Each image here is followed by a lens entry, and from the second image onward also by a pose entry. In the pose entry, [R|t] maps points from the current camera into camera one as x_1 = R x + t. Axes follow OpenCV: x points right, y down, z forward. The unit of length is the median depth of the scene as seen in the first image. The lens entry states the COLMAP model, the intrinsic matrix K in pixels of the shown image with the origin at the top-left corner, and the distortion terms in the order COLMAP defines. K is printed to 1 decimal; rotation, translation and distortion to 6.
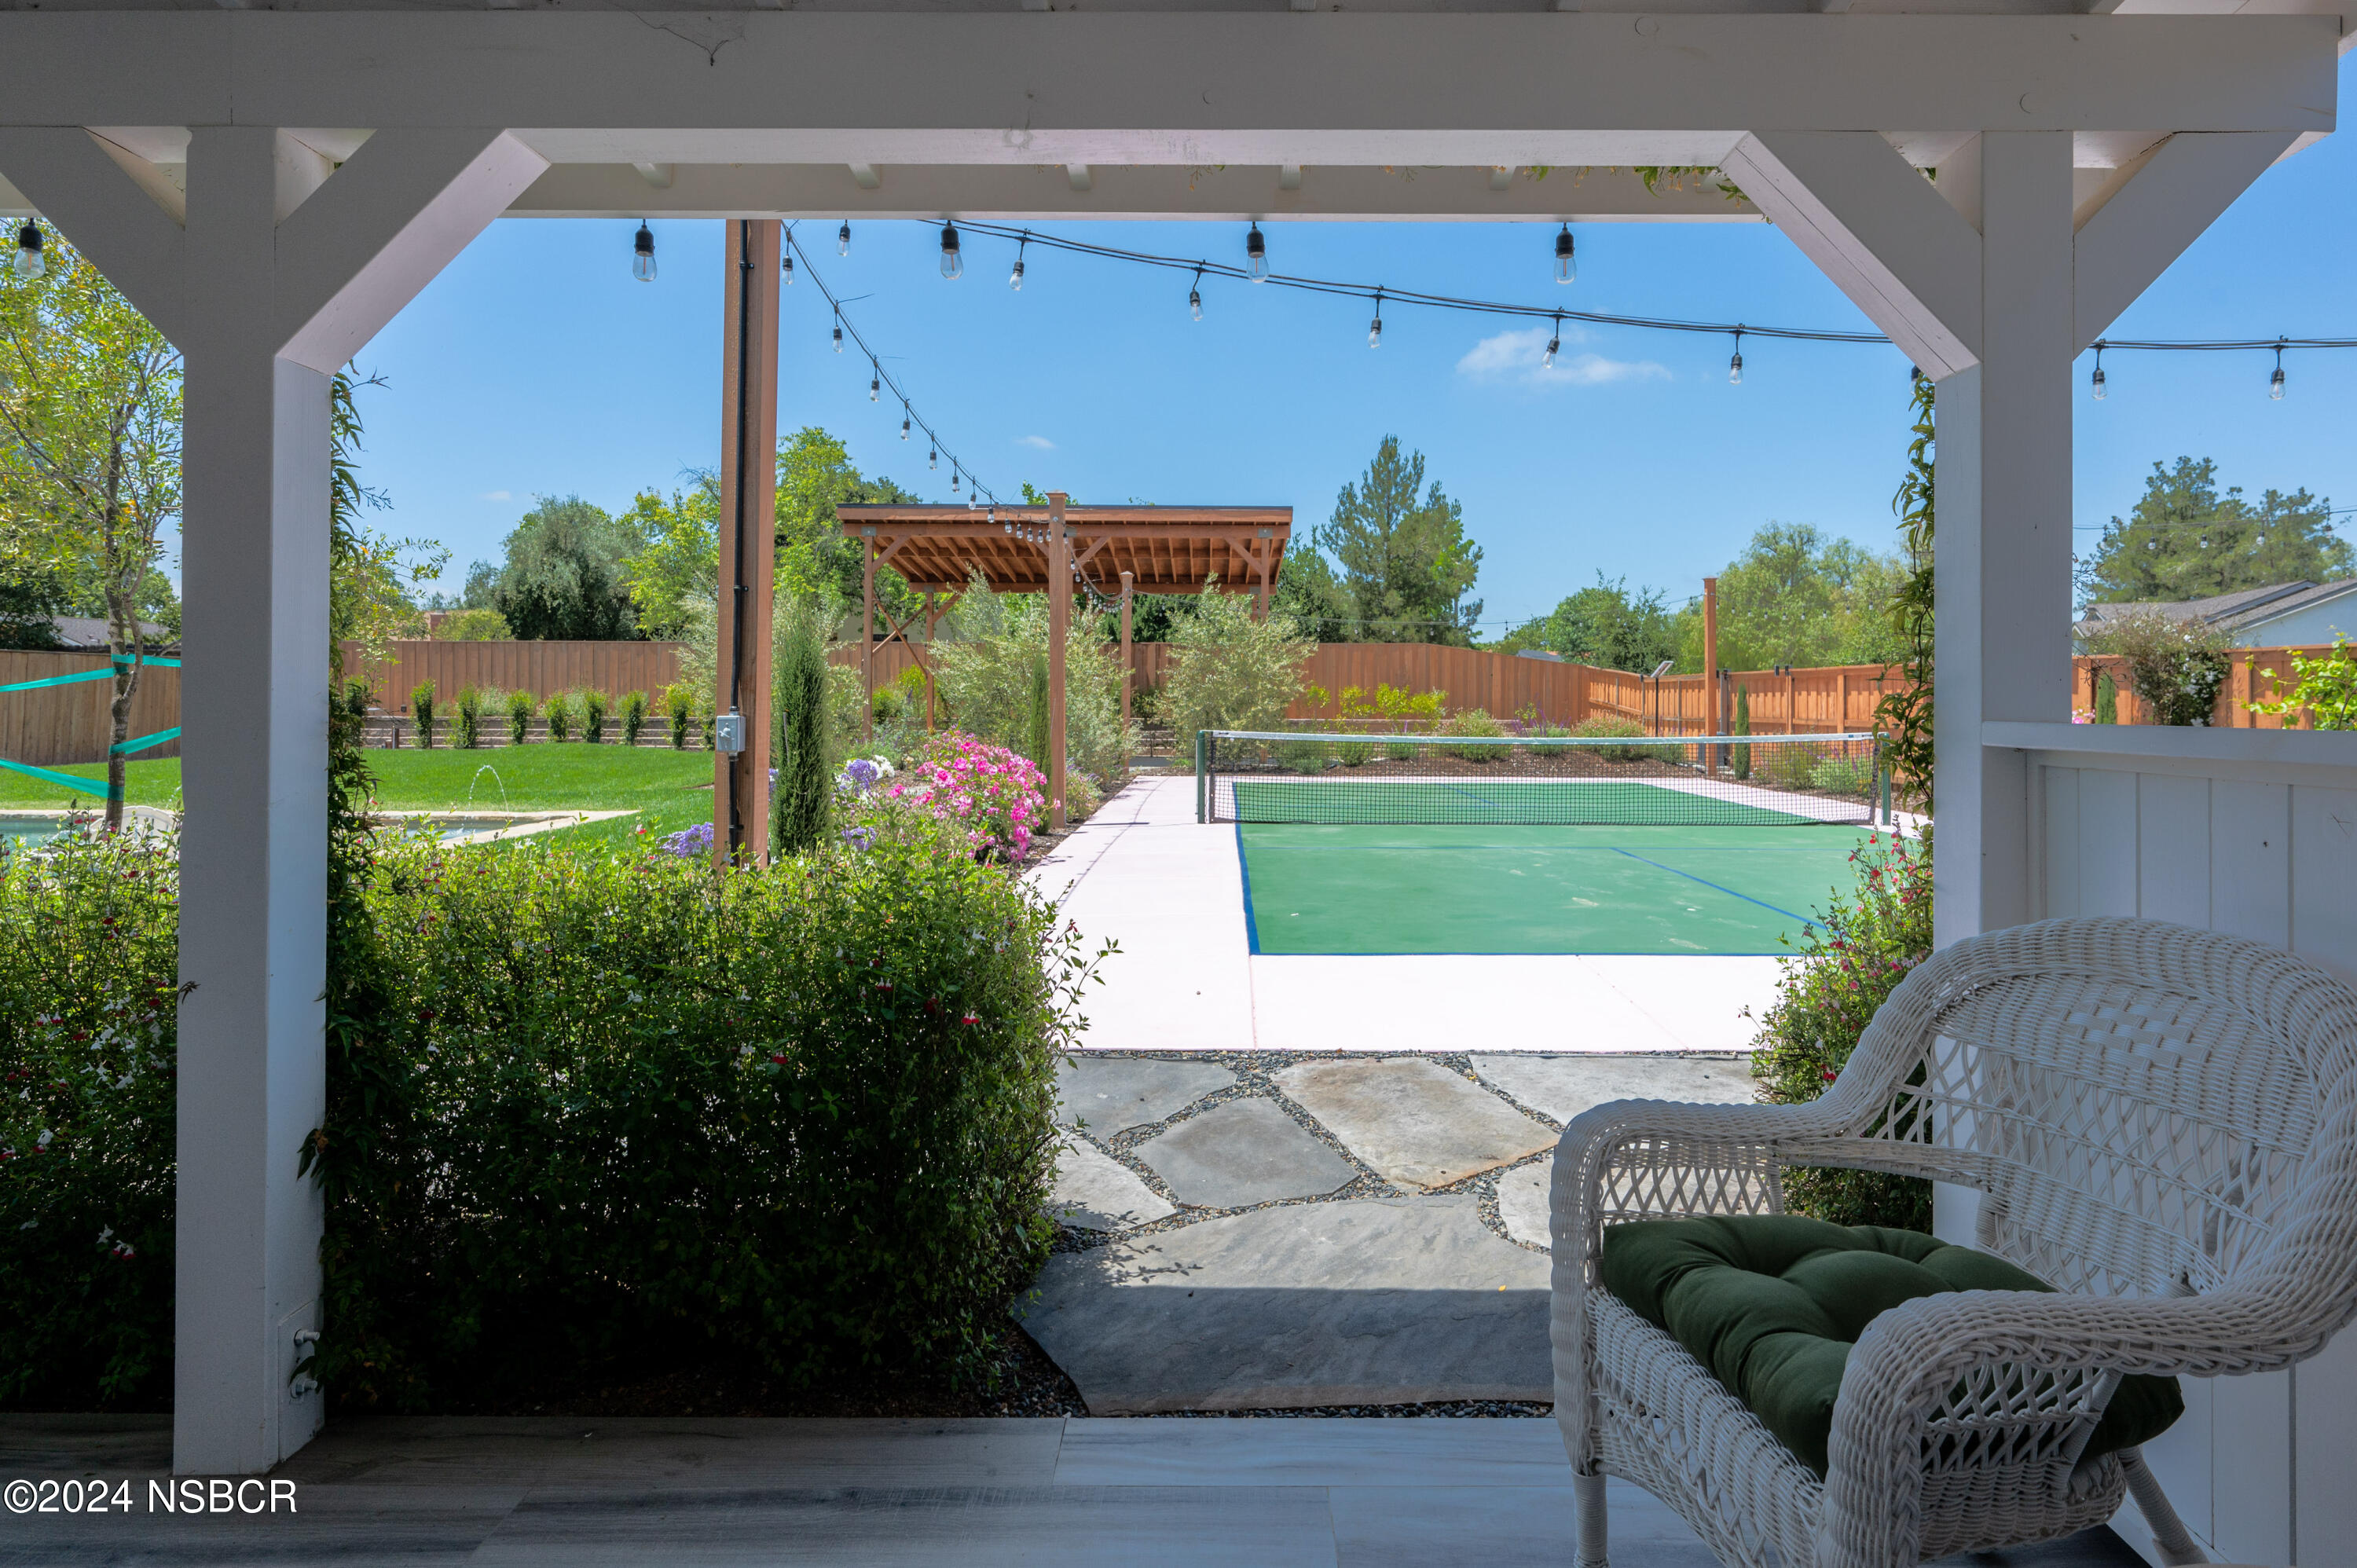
lens RADIAL K [[1325.0, 0, 1218.2], [0, 1325.0, 688.1], [0, 0, 1]] dist [-0.000215, -0.000180]
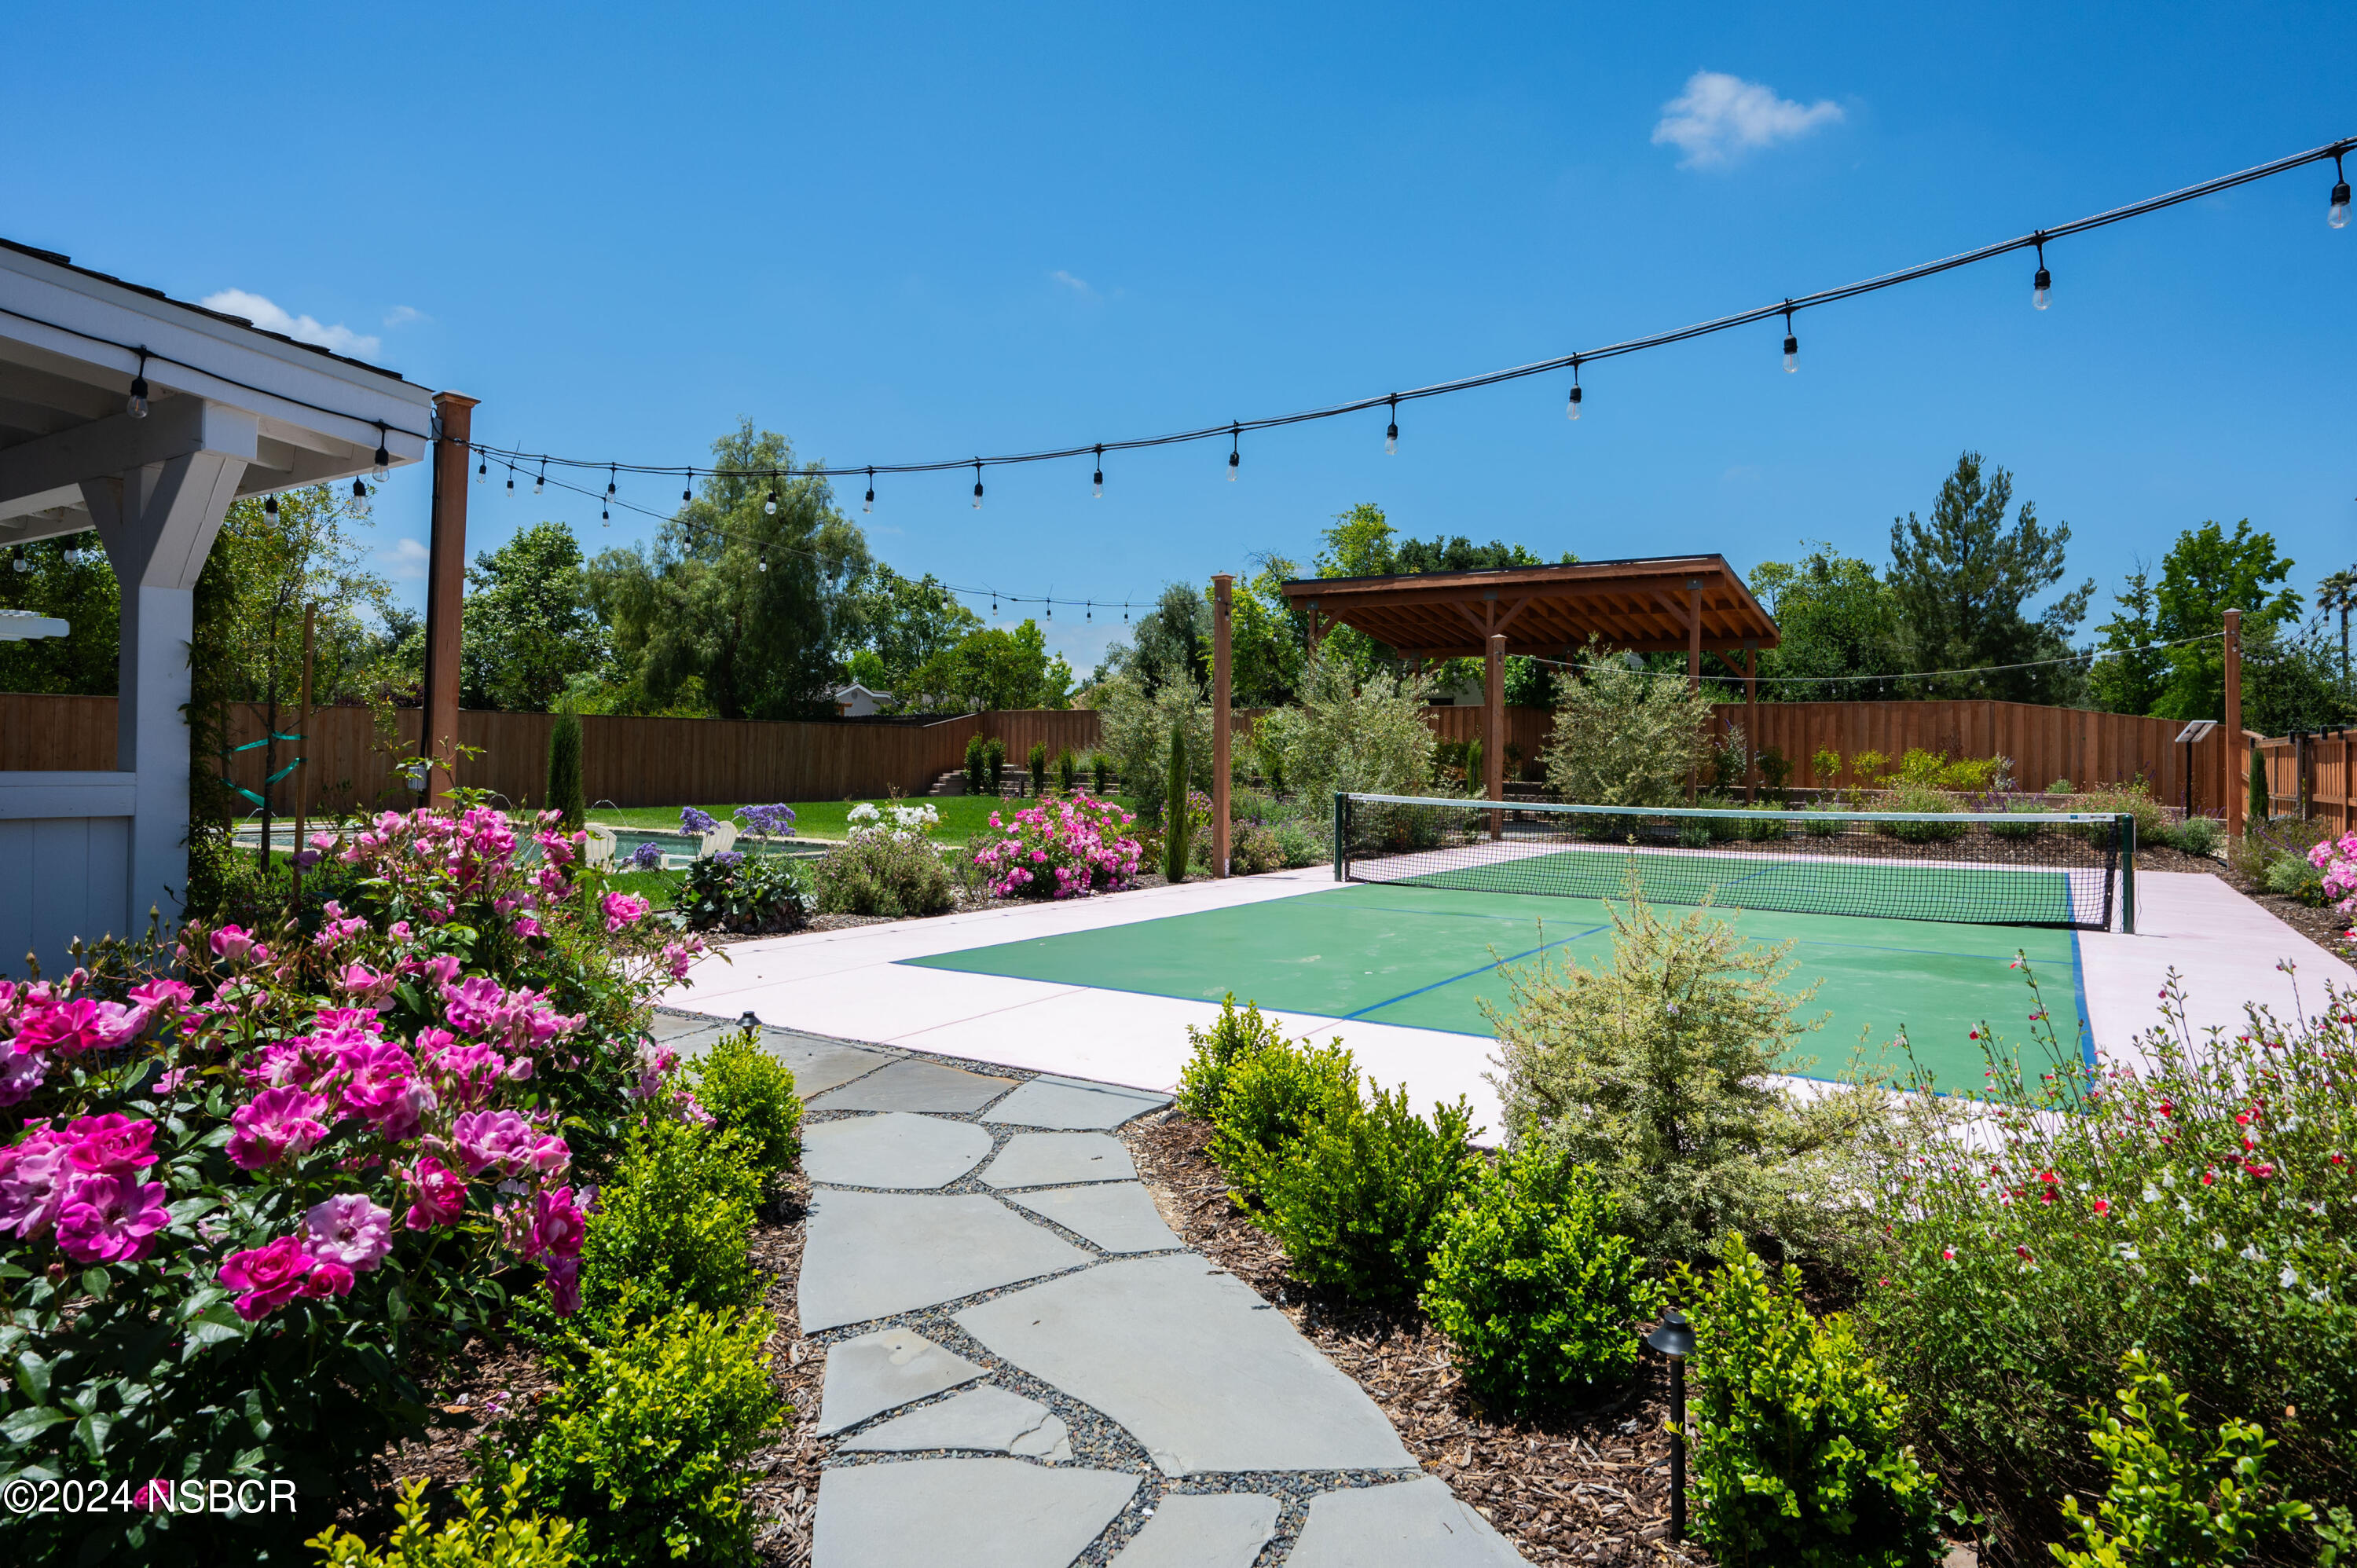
lens RADIAL K [[1355.9, 0, 1185.3], [0, 1355.9, 733.3], [0, 0, 1]] dist [-0.004571, -0.000444]
pose [[0.840513, -0.002085, -0.541788, 0.180998], [-0.004883, 0.999923, -0.011422, -0.000889], [0.541770, 0.012246, 0.840438, 0.014655]]
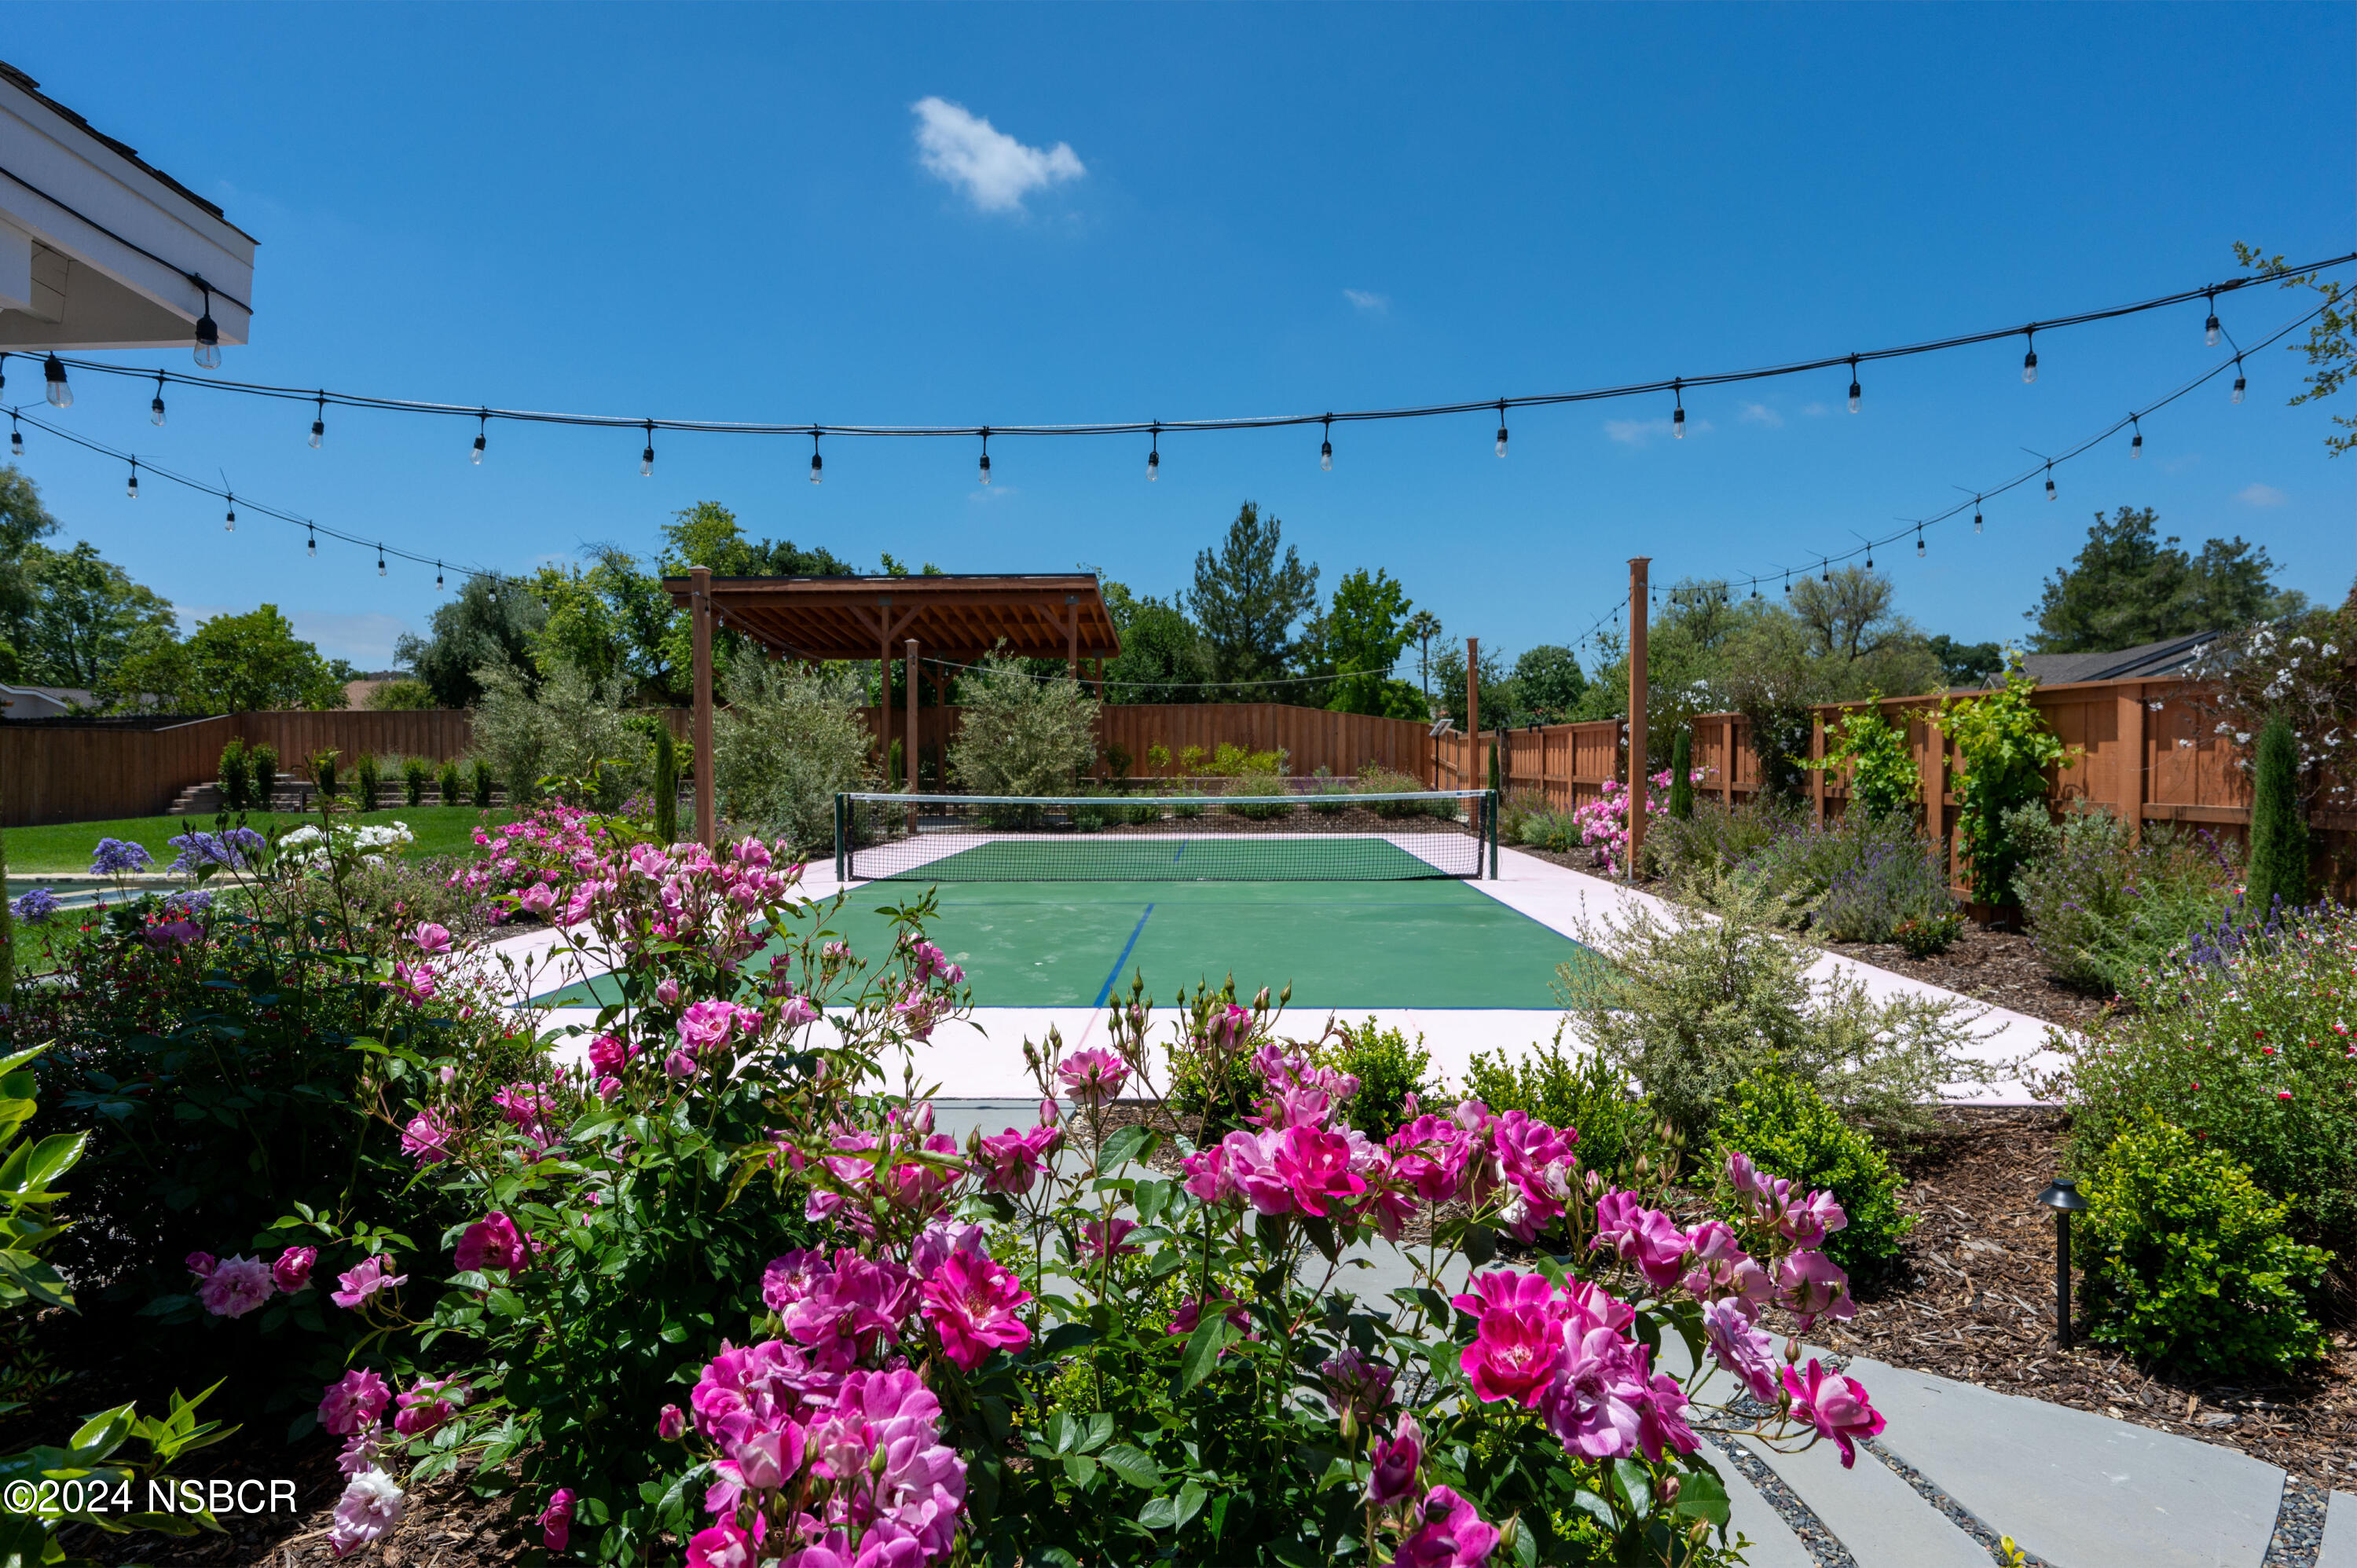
lens RADIAL K [[1275.5, 0, 1178.5], [0, 1275.5, 784.0], [0, 0, 1]] dist [-0.001589, 0.000273]
pose [[0.999185, -0.008218, -0.039528, 0.114894], [0.009401, 0.999511, 0.029837, -0.001191], [0.039263, -0.030184, 0.998773, 0.001999]]
